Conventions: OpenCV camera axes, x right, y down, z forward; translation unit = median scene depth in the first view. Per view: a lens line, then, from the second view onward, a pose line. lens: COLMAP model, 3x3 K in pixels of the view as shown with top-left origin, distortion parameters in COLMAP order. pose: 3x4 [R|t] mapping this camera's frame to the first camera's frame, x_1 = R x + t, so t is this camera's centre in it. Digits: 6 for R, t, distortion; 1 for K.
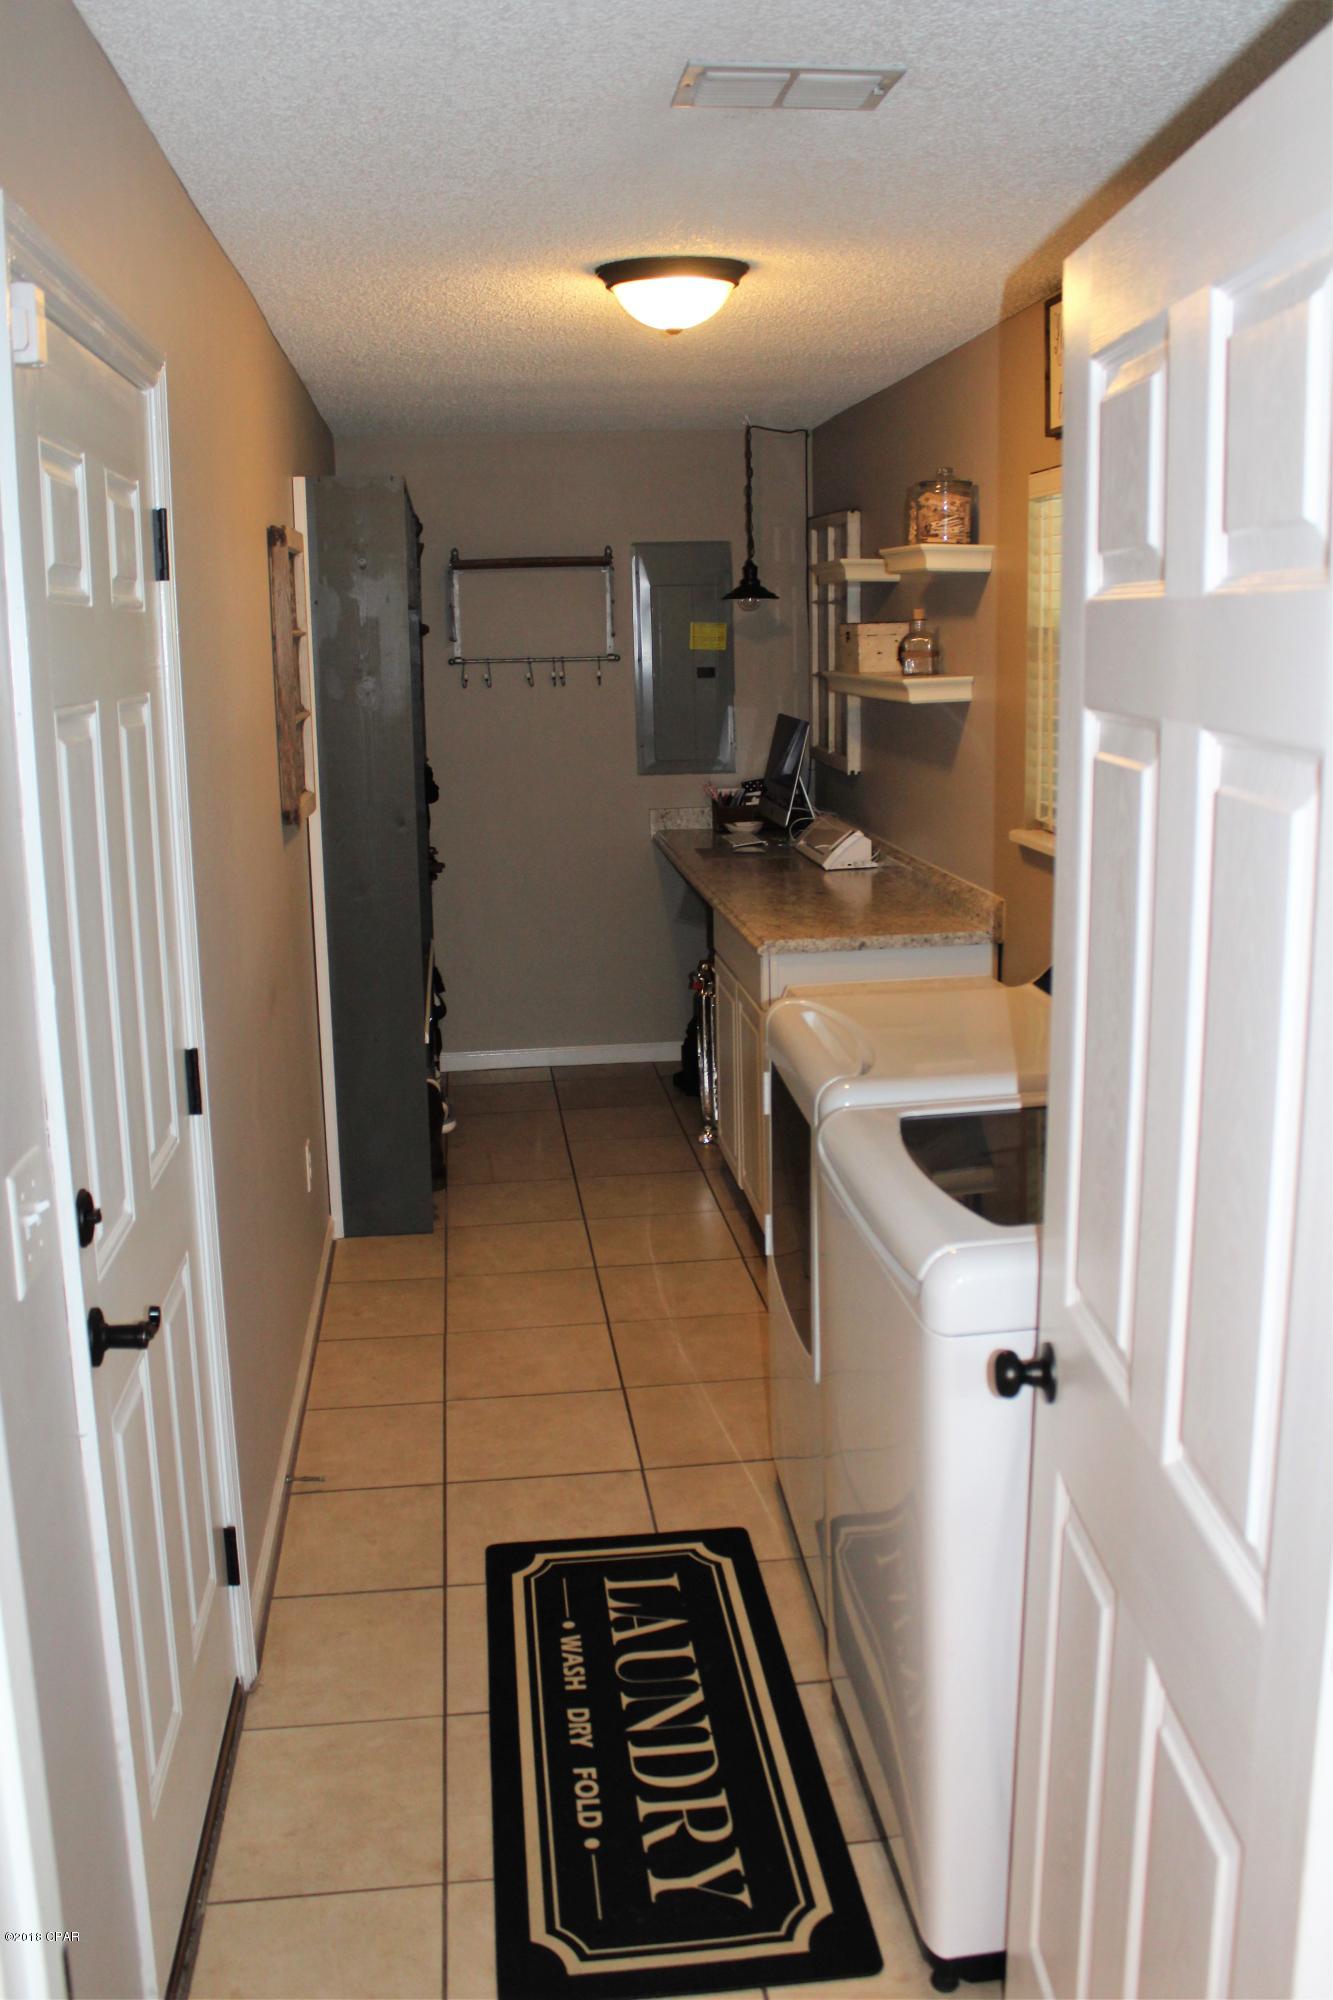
lens RADIAL K [[1819.4, 0, 666.5], [0, 1819.4, 1000.0], [0, 0, 1]] dist [-0.186684, 0.219353]
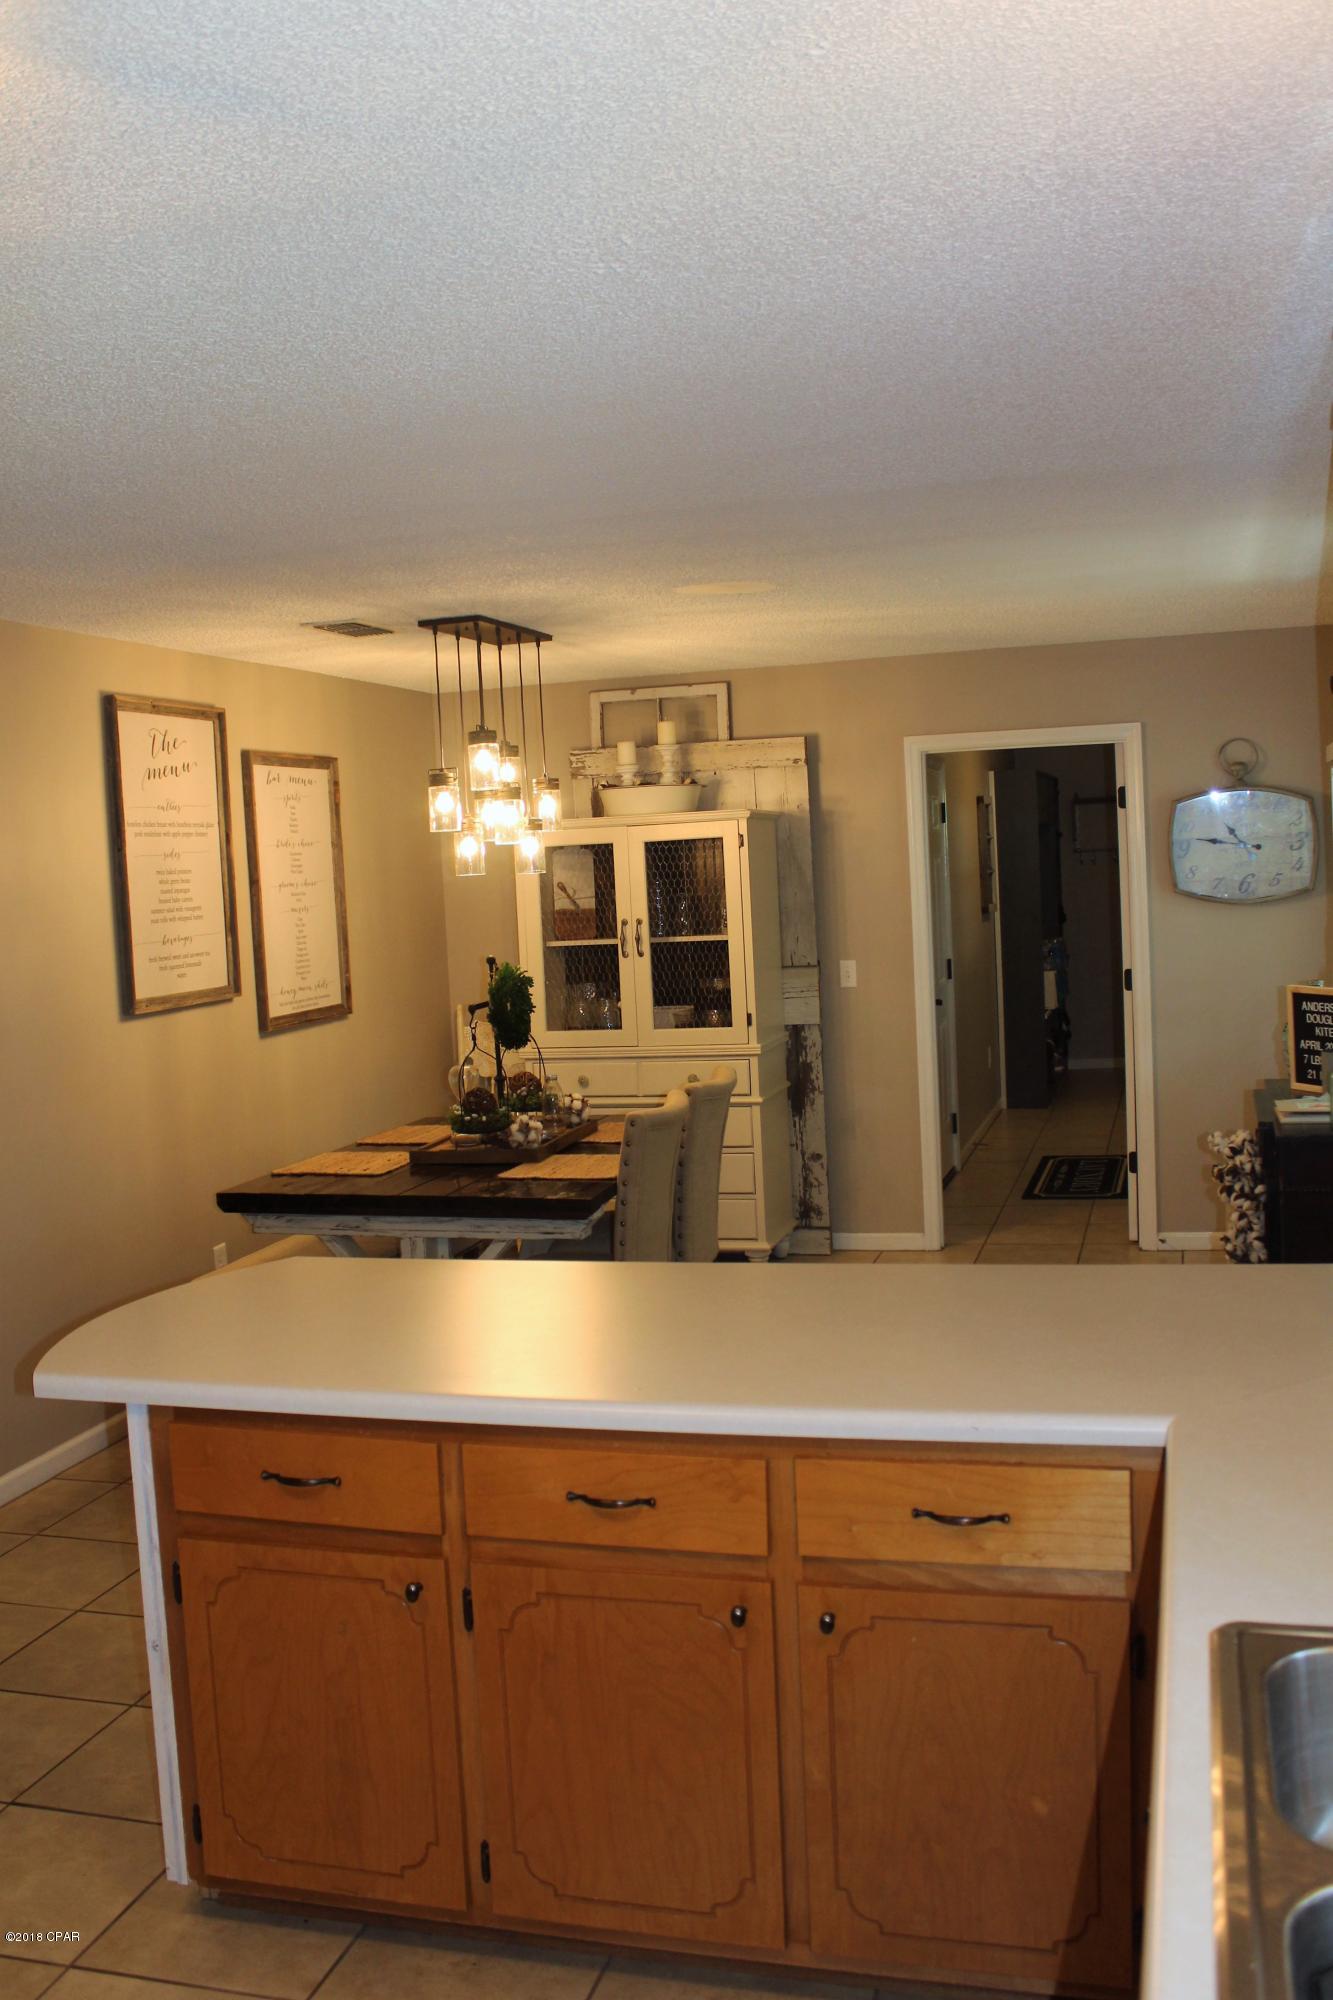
lens RADIAL K [[1819.4, 0, 666.5], [0, 1819.4, 1000.0], [0, 0, 1]] dist [-0.186684, 0.219353]
pose [[0.923149, 0.003859, -0.384423, 0.292723], [-0.047332, 0.993483, -0.103690, 0.255188], [0.381518, 0.113917, 0.917315, -1.224876]]
